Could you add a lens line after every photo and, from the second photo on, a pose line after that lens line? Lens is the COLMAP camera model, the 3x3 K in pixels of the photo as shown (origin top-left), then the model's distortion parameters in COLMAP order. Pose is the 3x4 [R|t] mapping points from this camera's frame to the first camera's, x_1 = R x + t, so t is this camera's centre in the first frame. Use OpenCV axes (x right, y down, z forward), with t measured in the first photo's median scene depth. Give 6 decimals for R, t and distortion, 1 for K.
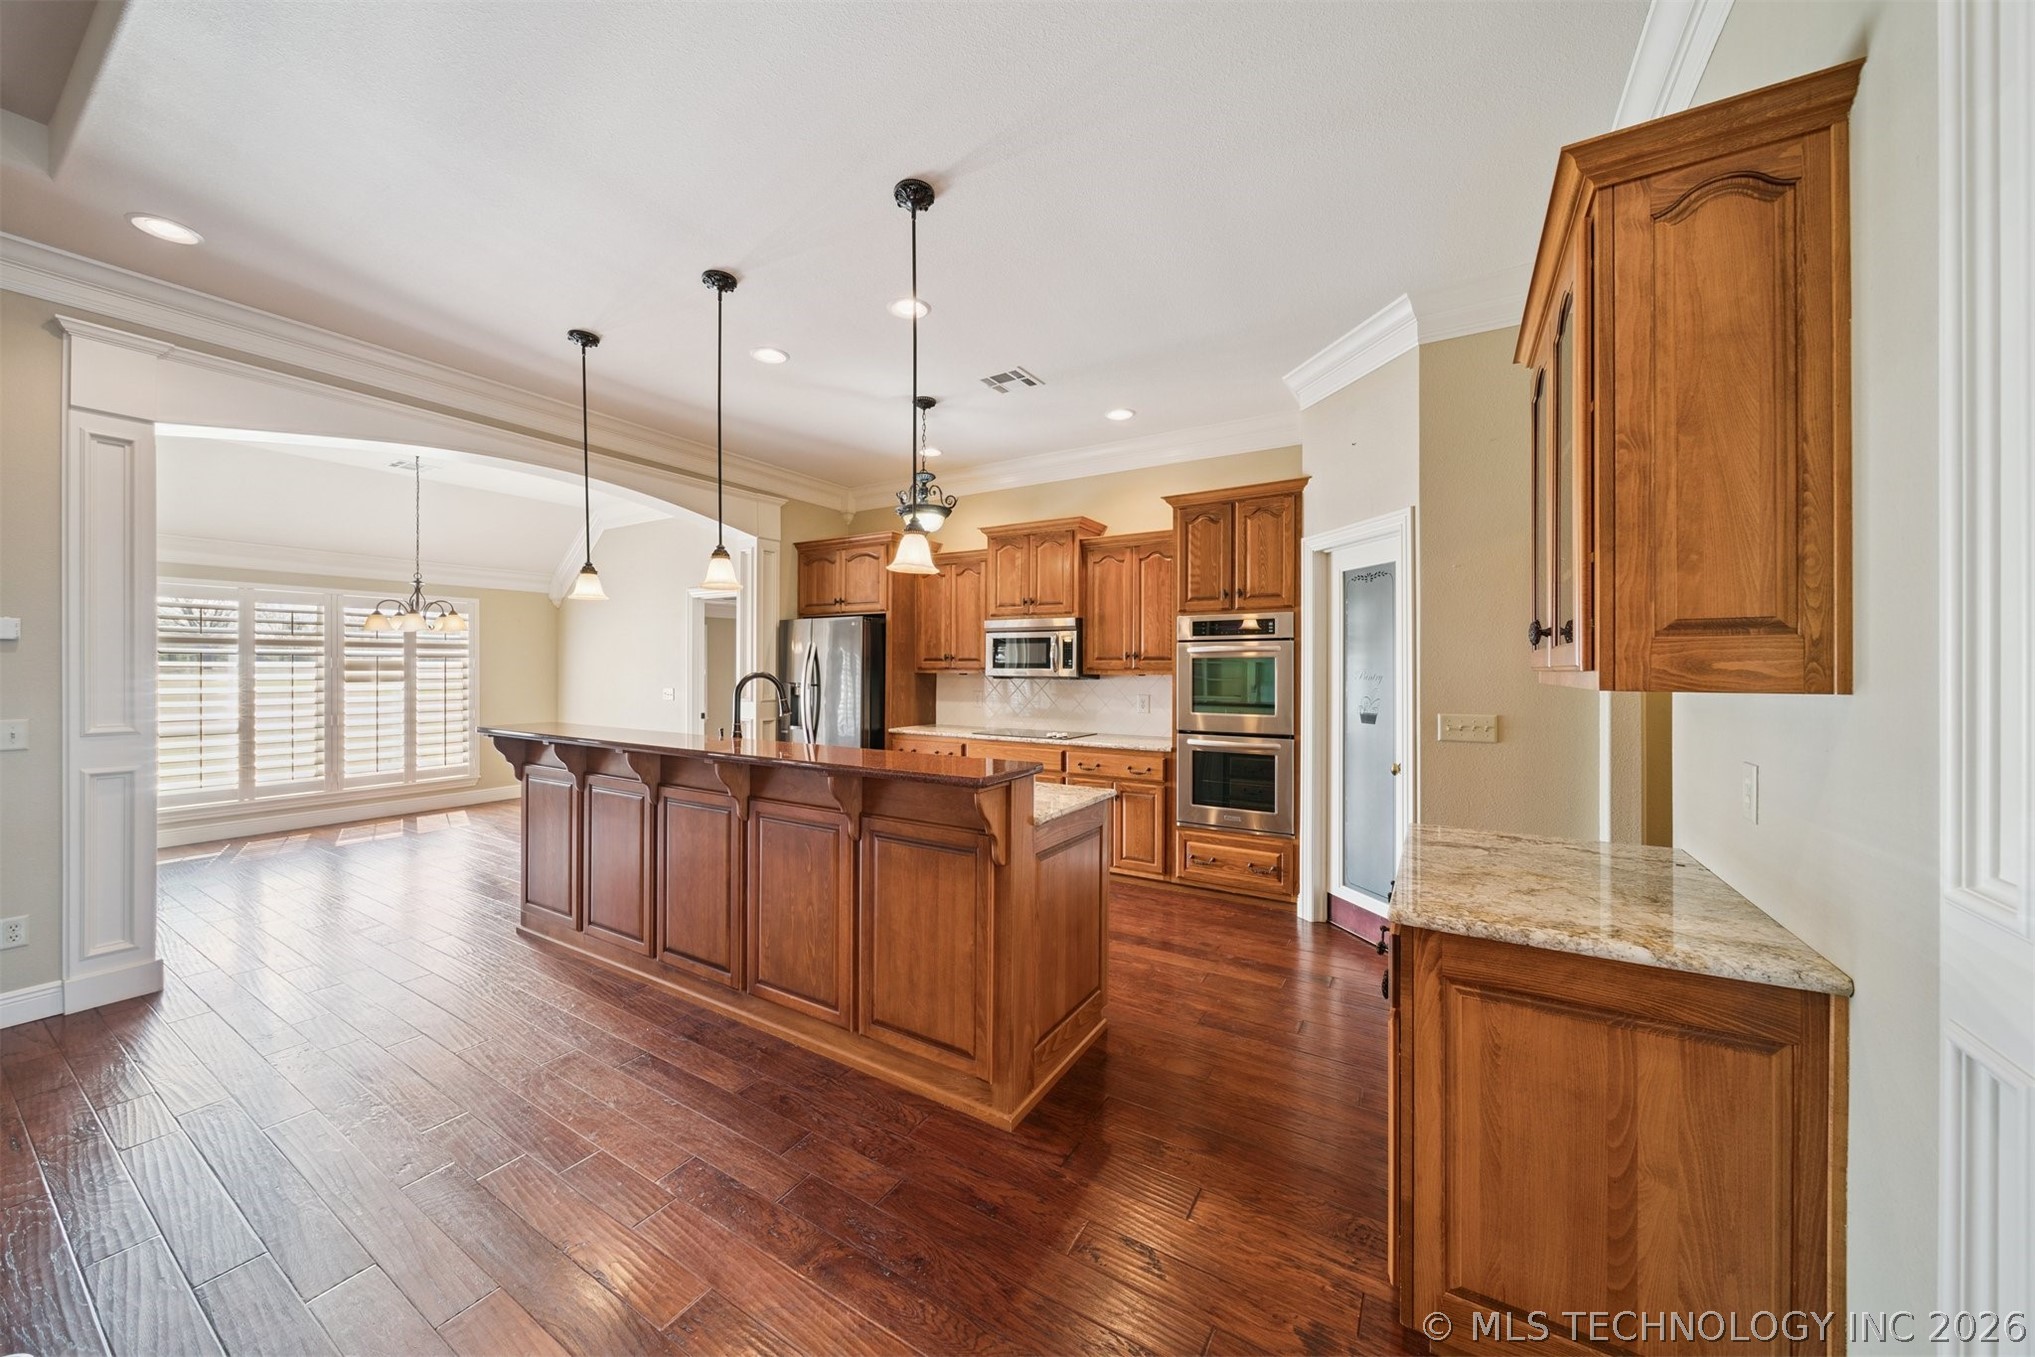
lens RADIAL K [[712.6, 0, 995.9], [0, 712.6, 668.0], [0, 0, 1]] dist [0.008008, -0.001372]
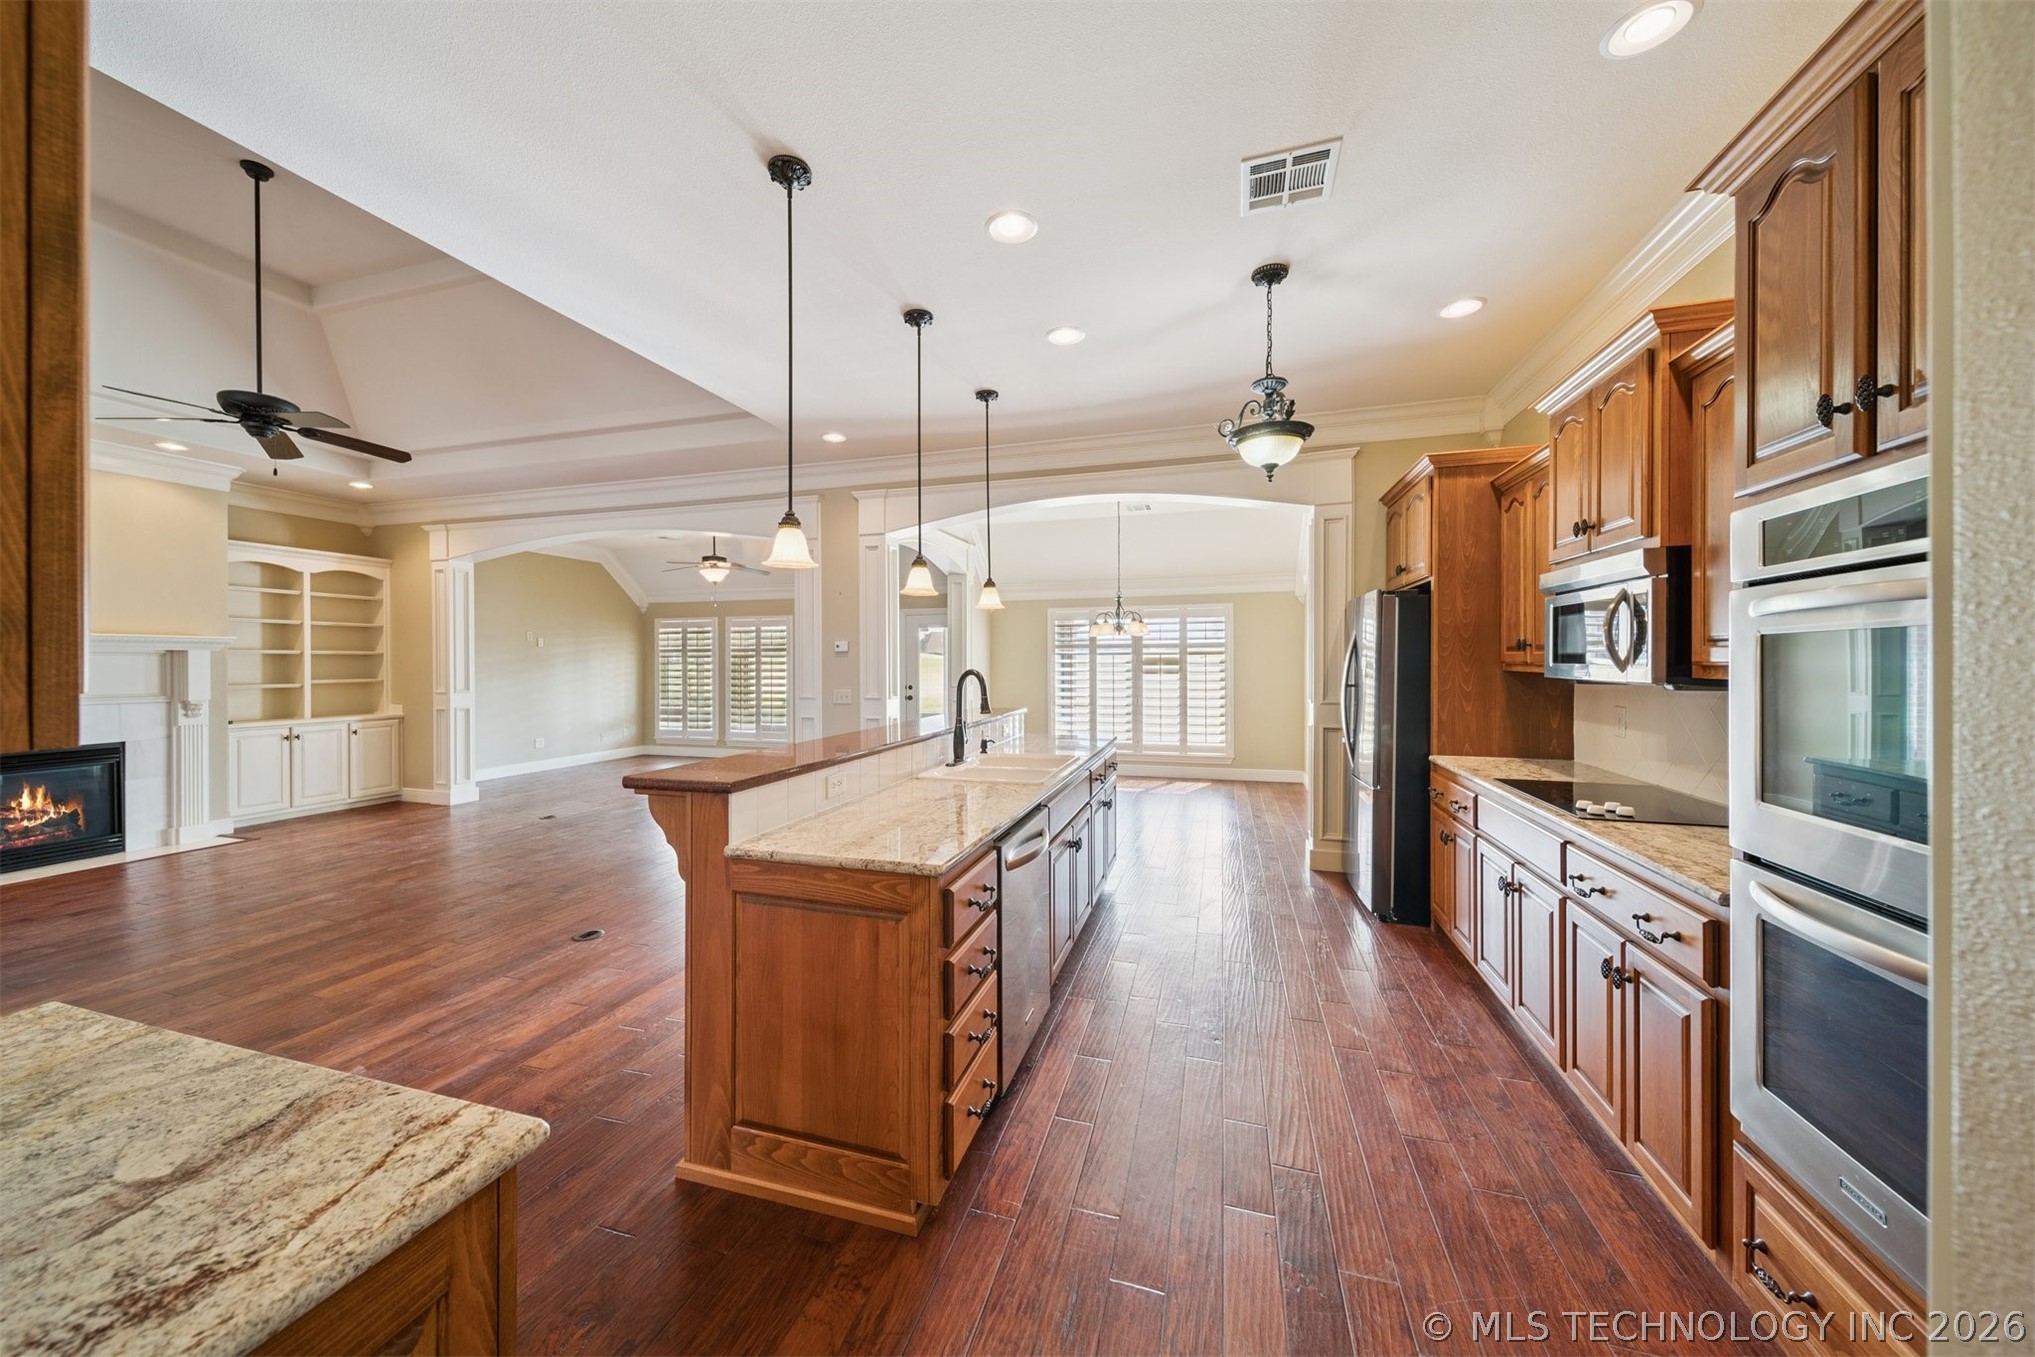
lens RADIAL K [[712.6, 0, 1006.3], [0, 712.6, 669.6], [0, 0, 1]] dist [0.008008, -0.001372]
pose [[0.259519, 0.007586, -0.965708, 0.487040], [0.004661, 0.999948, 0.009108, -0.002185], [0.965727, -0.006865, 0.259470, 0.566477]]
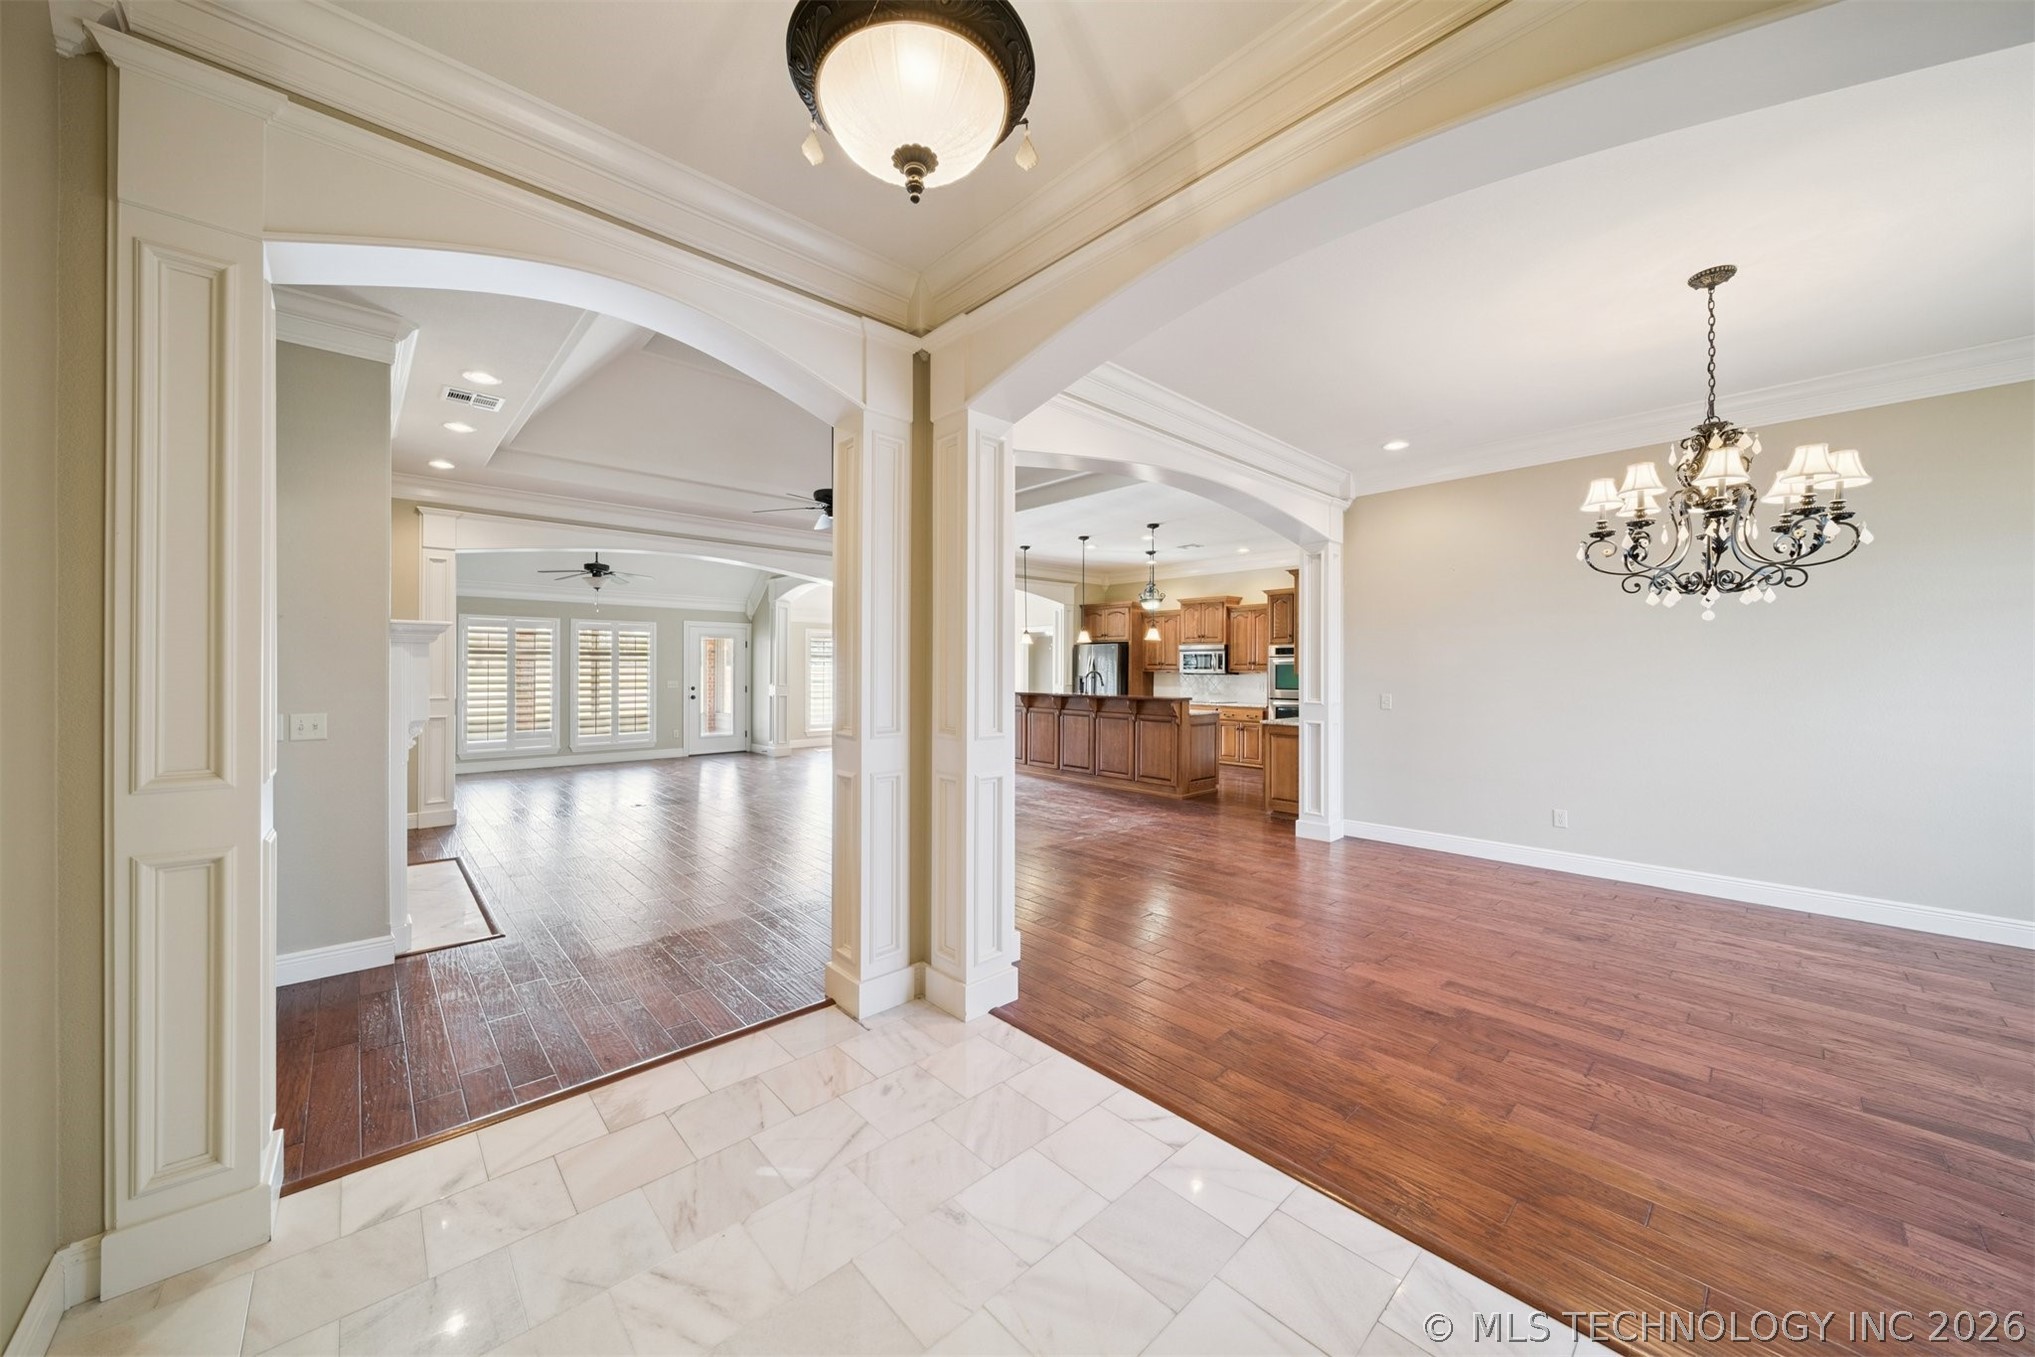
lens RADIAL K [[712.6, 0, 1006.3], [0, 712.6, 666.9], [0, 0, 1]] dist [0.008008, -0.001372]
pose [[0.963695, 0.000753, -0.267004, 0.062018], [-0.001091, 0.999999, -0.001117, -0.003728], [0.267003, 0.001368, 0.963695, -1.289828]]
